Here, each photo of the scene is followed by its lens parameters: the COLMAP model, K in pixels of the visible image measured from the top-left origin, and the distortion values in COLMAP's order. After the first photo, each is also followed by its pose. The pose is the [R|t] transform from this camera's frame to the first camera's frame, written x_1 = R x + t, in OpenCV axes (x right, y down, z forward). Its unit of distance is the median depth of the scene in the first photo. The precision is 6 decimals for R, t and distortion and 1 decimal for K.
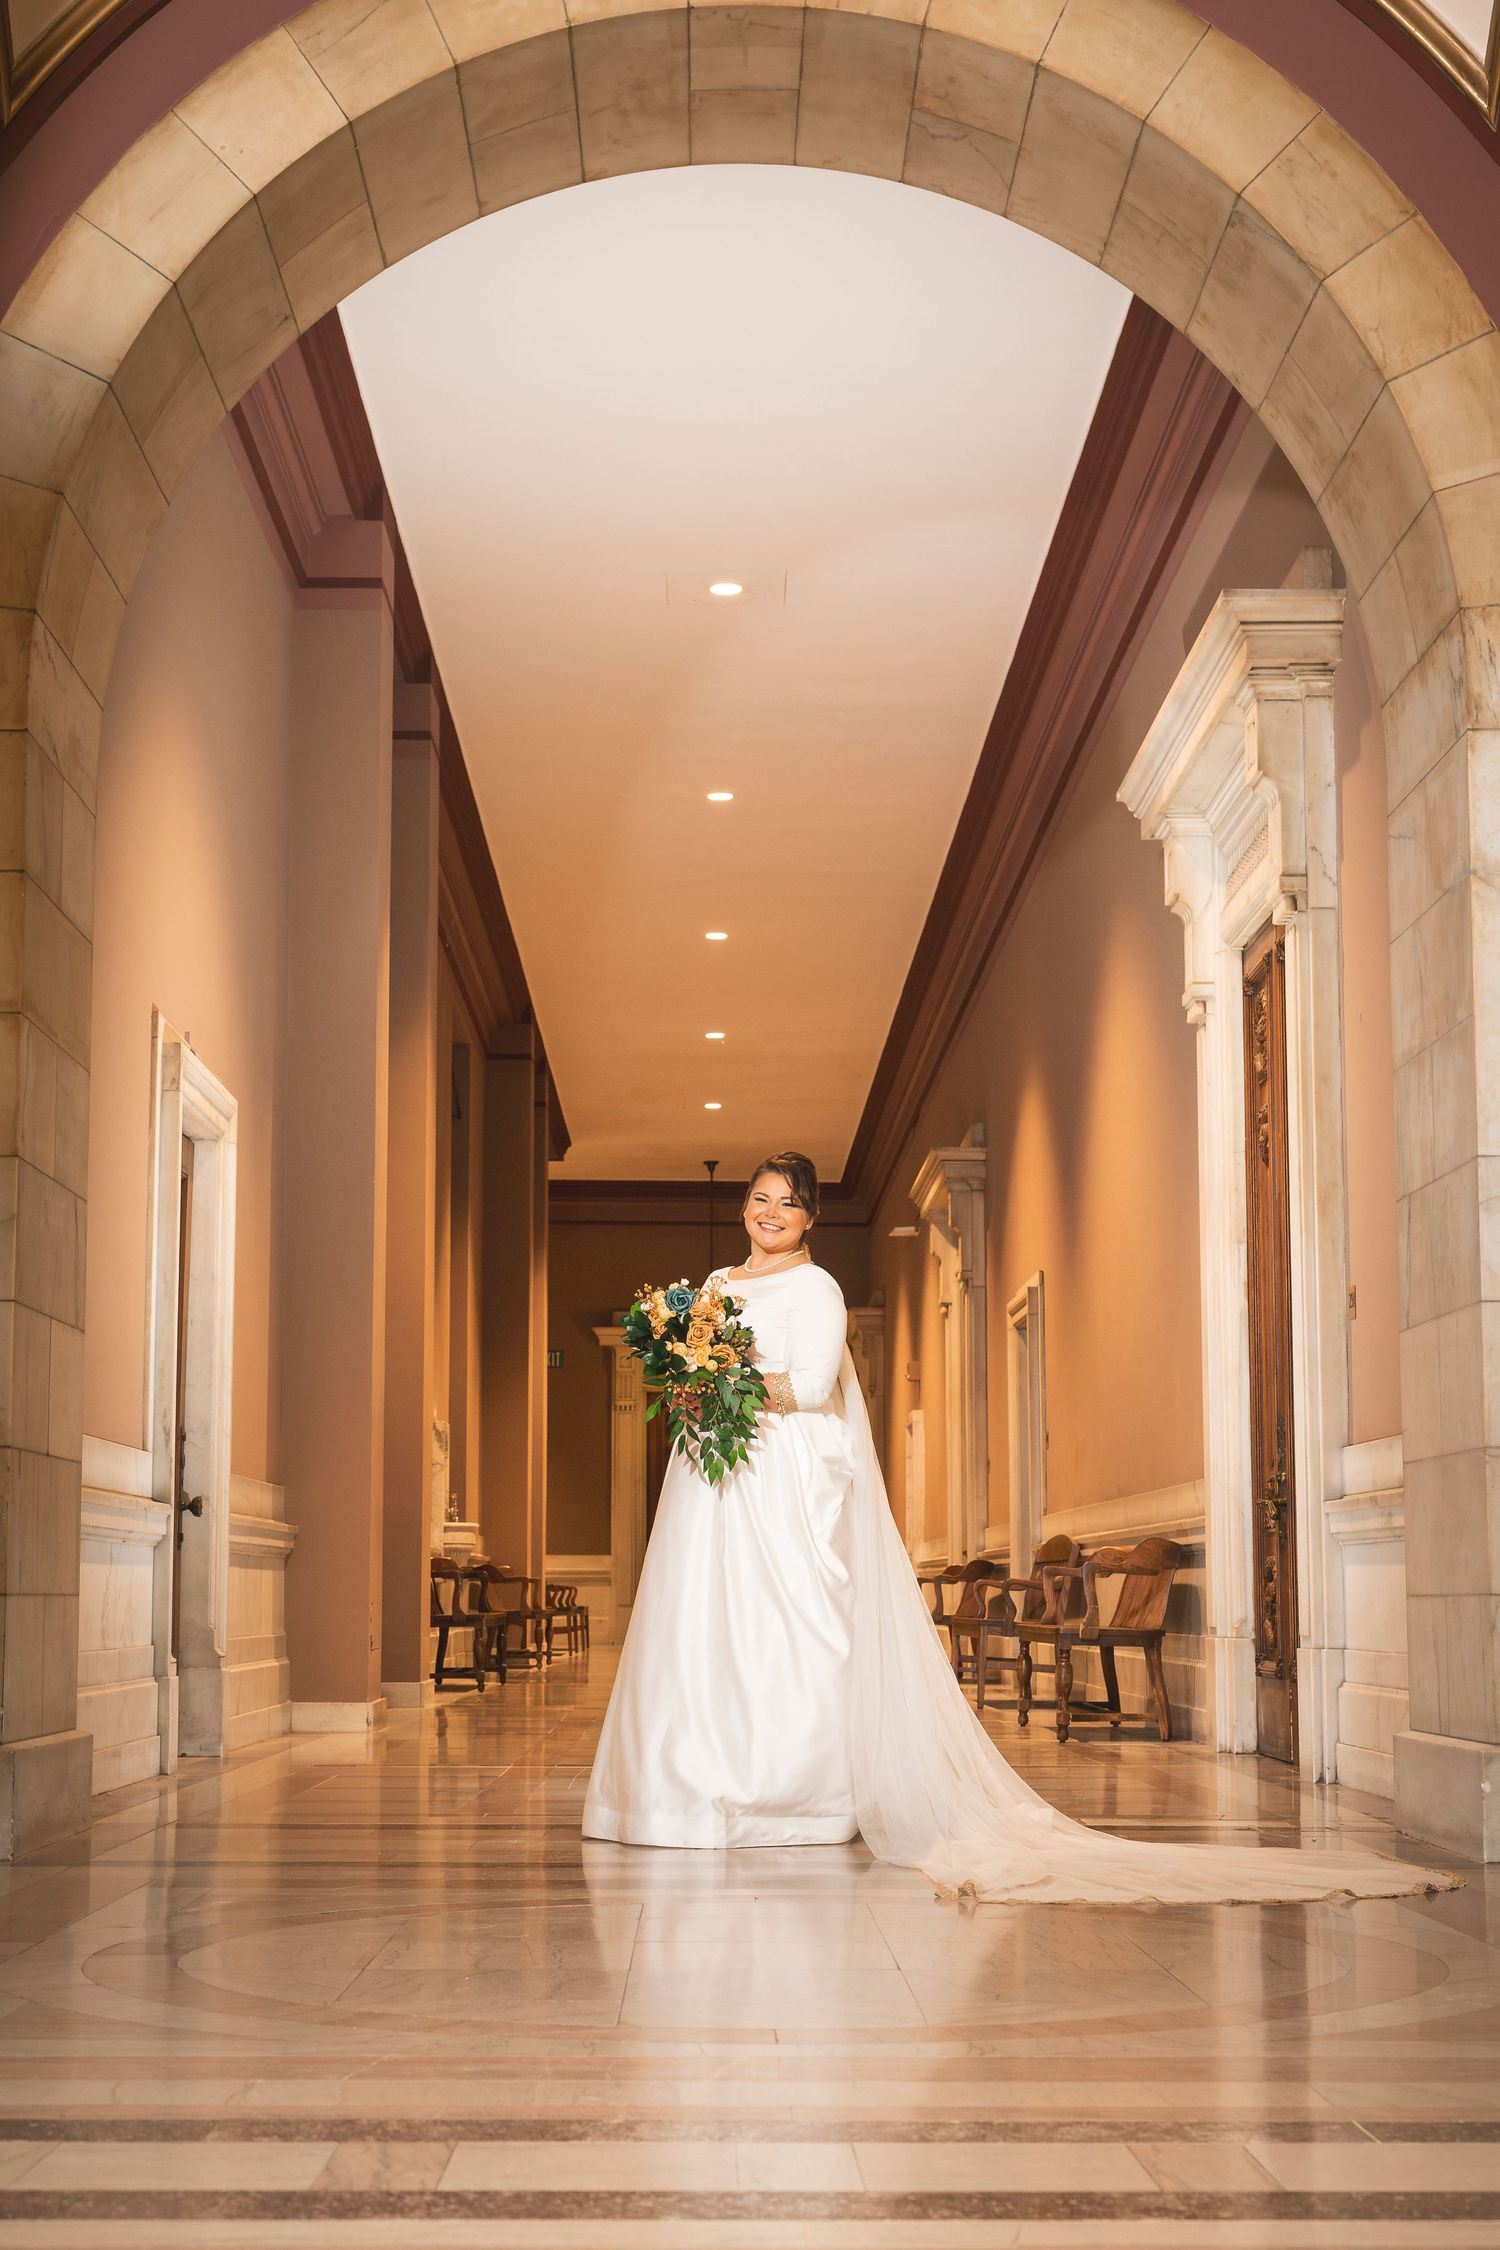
lens RADIAL K [[3311.7, 0, 702.8], [0, 3311.7, 1196.7], [0, 0, 1]] dist [-0.010423, -0.016215]
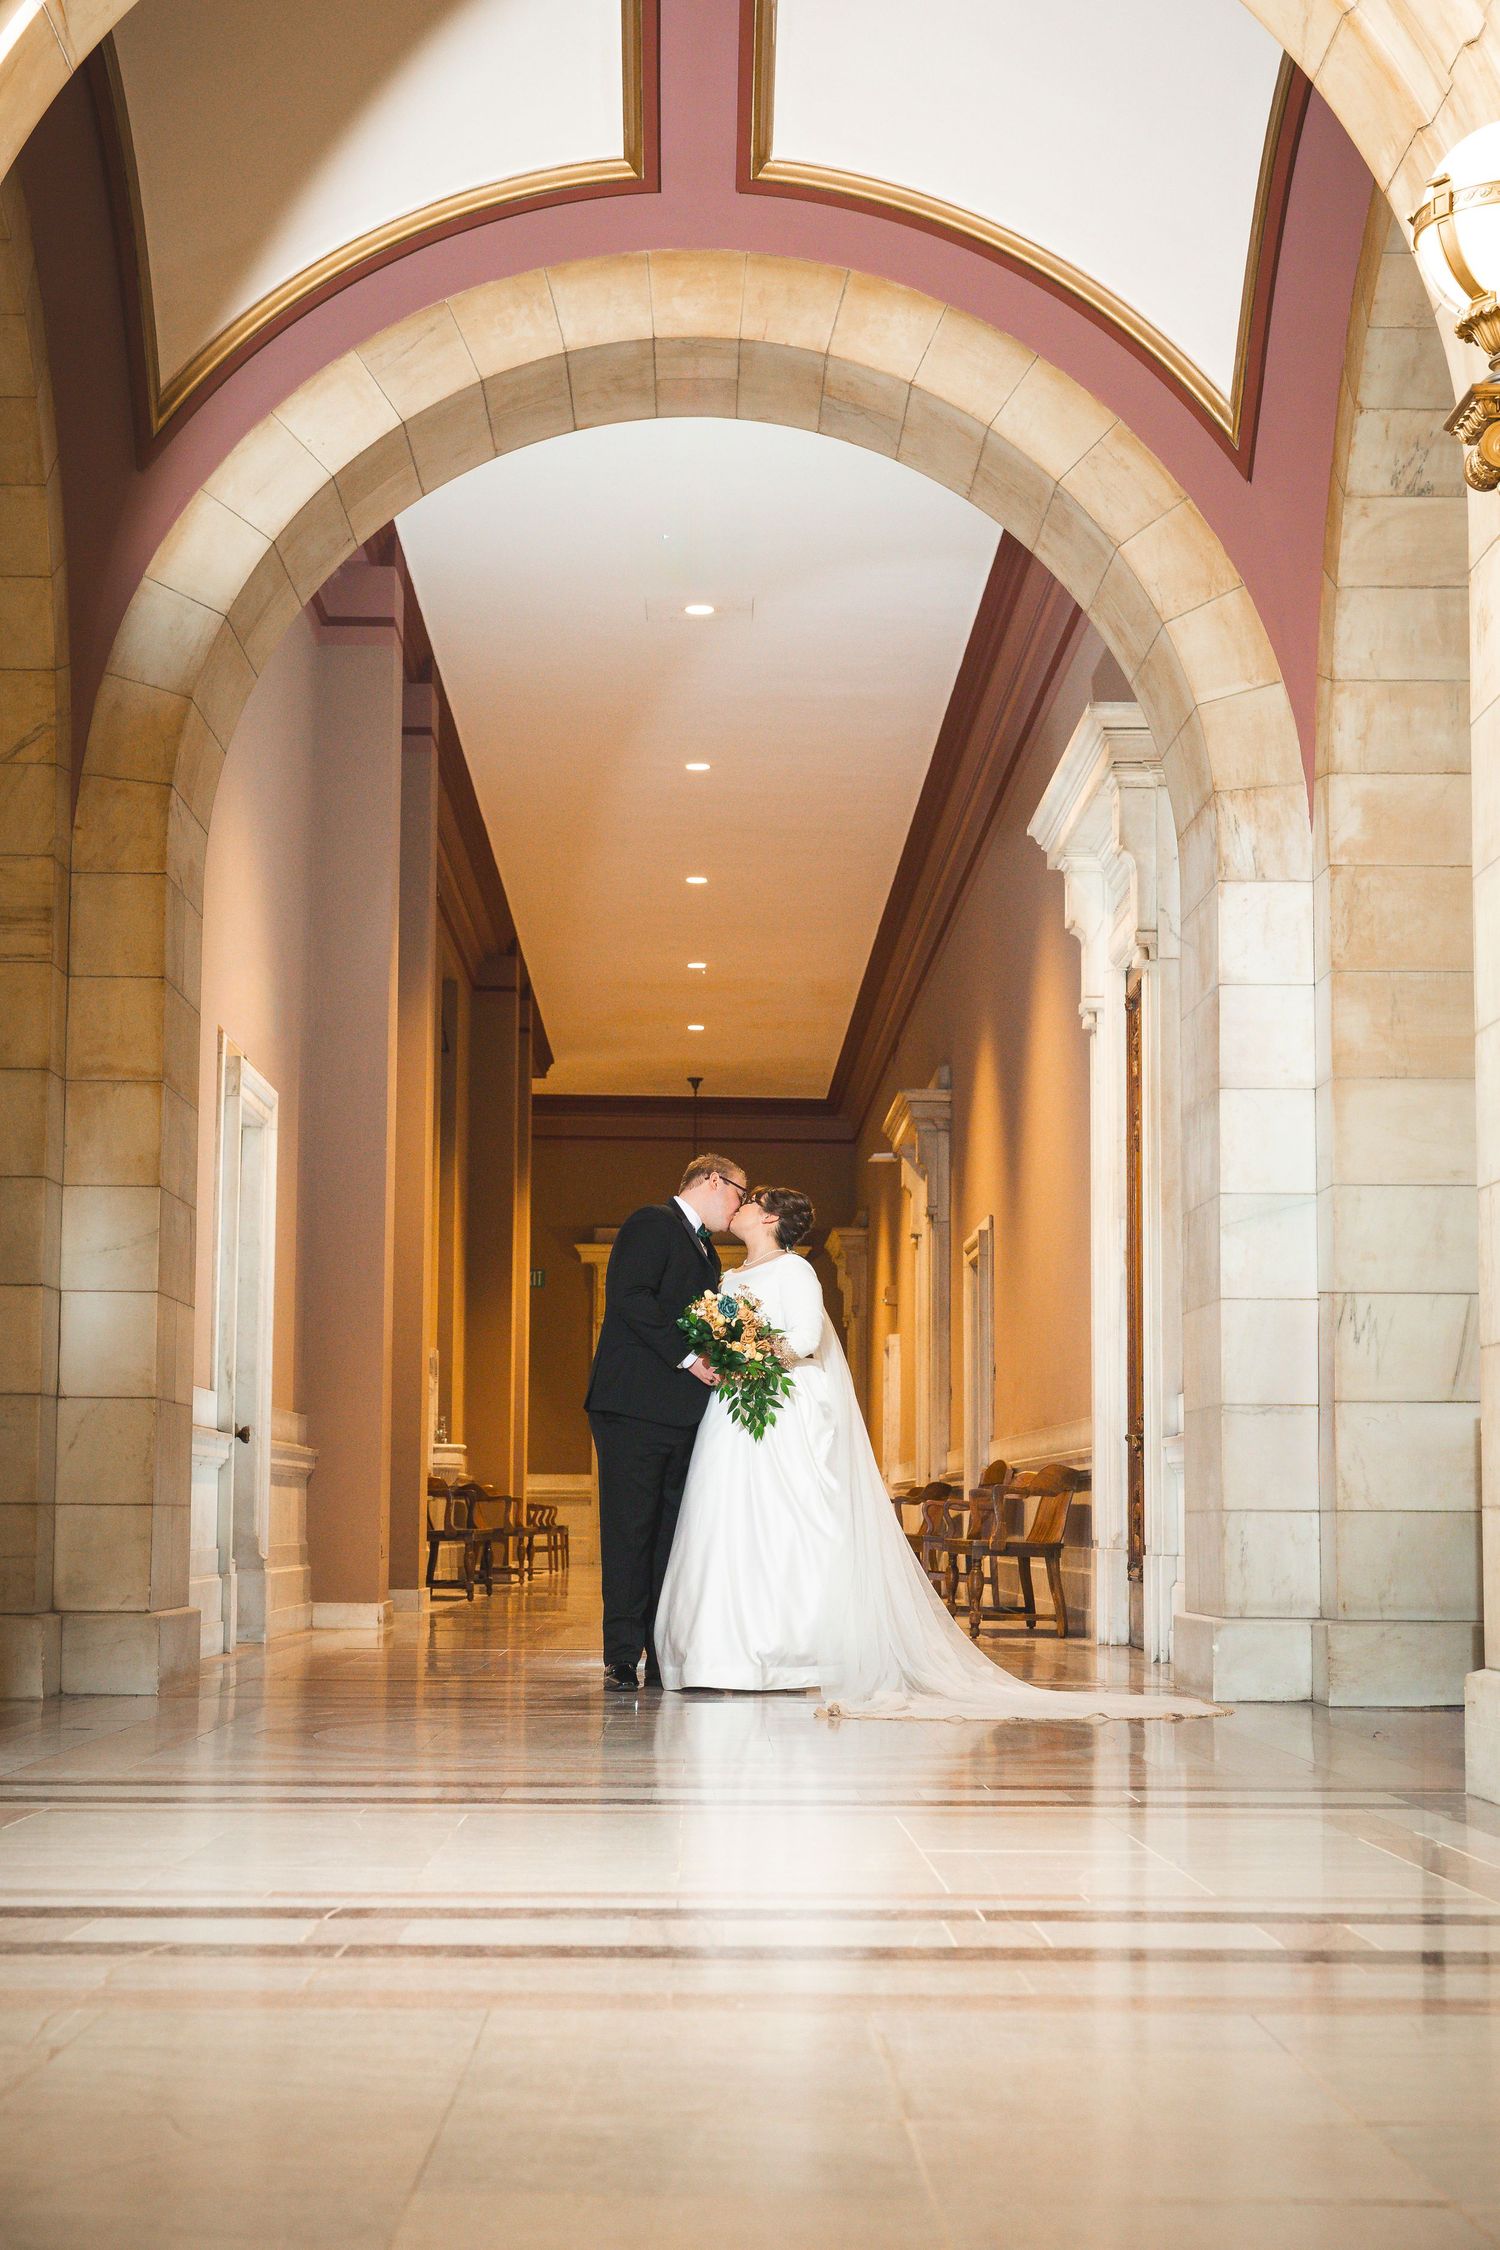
lens RADIAL K [[3763.1, 0, 720.3], [0, 3763.1, 1126.9], [0, 0, 1]] dist [0.007063, 0.031388]
pose [[0.999964, 0.006292, 0.005677, 0.009918], [-0.006382, 0.999853, 0.015906, -0.037442], [-0.005576, -0.015942, 0.999857, -0.333775]]
